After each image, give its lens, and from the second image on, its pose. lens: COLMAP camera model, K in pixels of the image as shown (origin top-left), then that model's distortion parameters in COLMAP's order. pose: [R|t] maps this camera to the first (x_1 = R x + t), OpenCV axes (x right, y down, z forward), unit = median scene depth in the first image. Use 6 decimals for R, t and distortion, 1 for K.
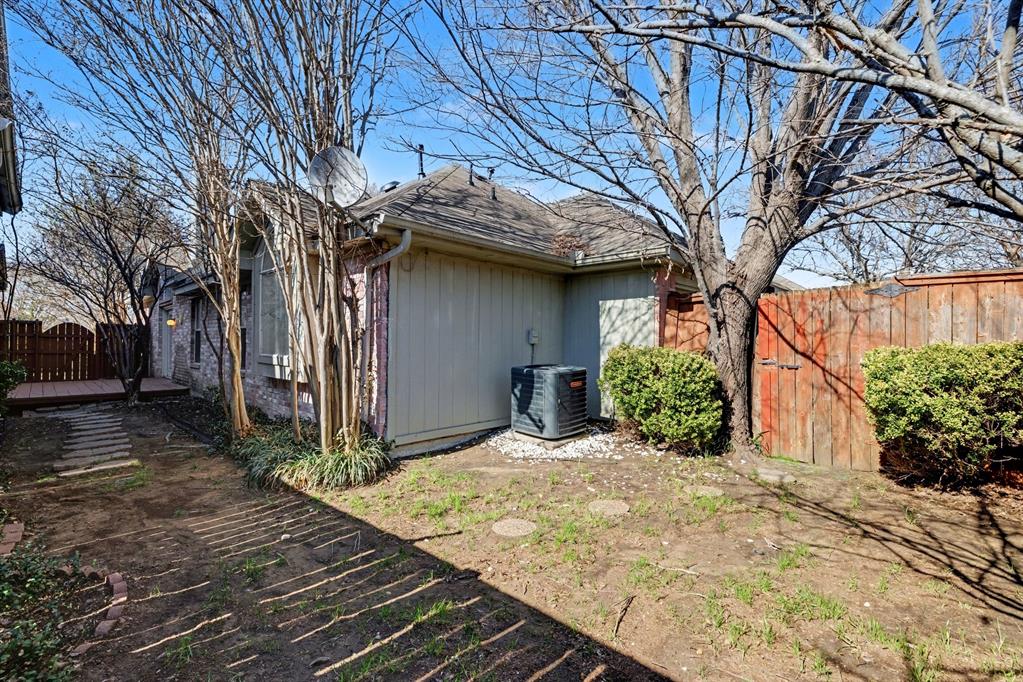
lens RADIAL K [[452.2, 0, 509.6], [0, 452.2, 344.5], [0, 0, 1]] dist [-0.003672, 0.004380]
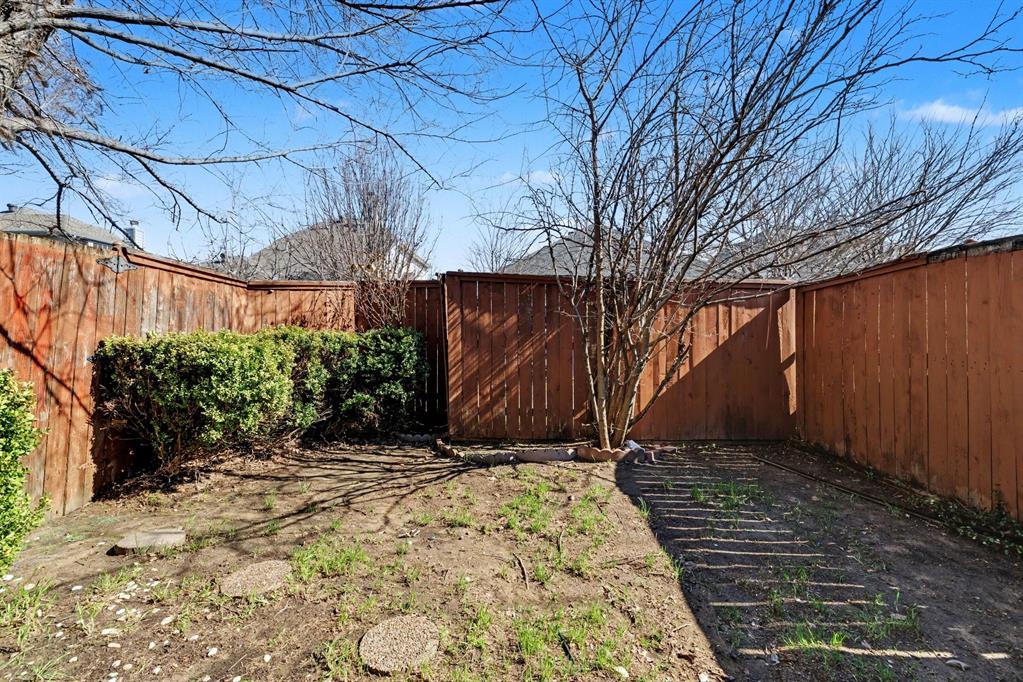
lens RADIAL K [[452.2, 0, 507.9], [0, 452.2, 334.7], [0, 0, 1]] dist [-0.003672, 0.004380]
pose [[-0.674107, -0.006746, 0.738603, -0.264873], [-0.012850, 0.999914, -0.002595, -0.000594], [-0.738522, -0.011240, -0.674135, 1.292858]]
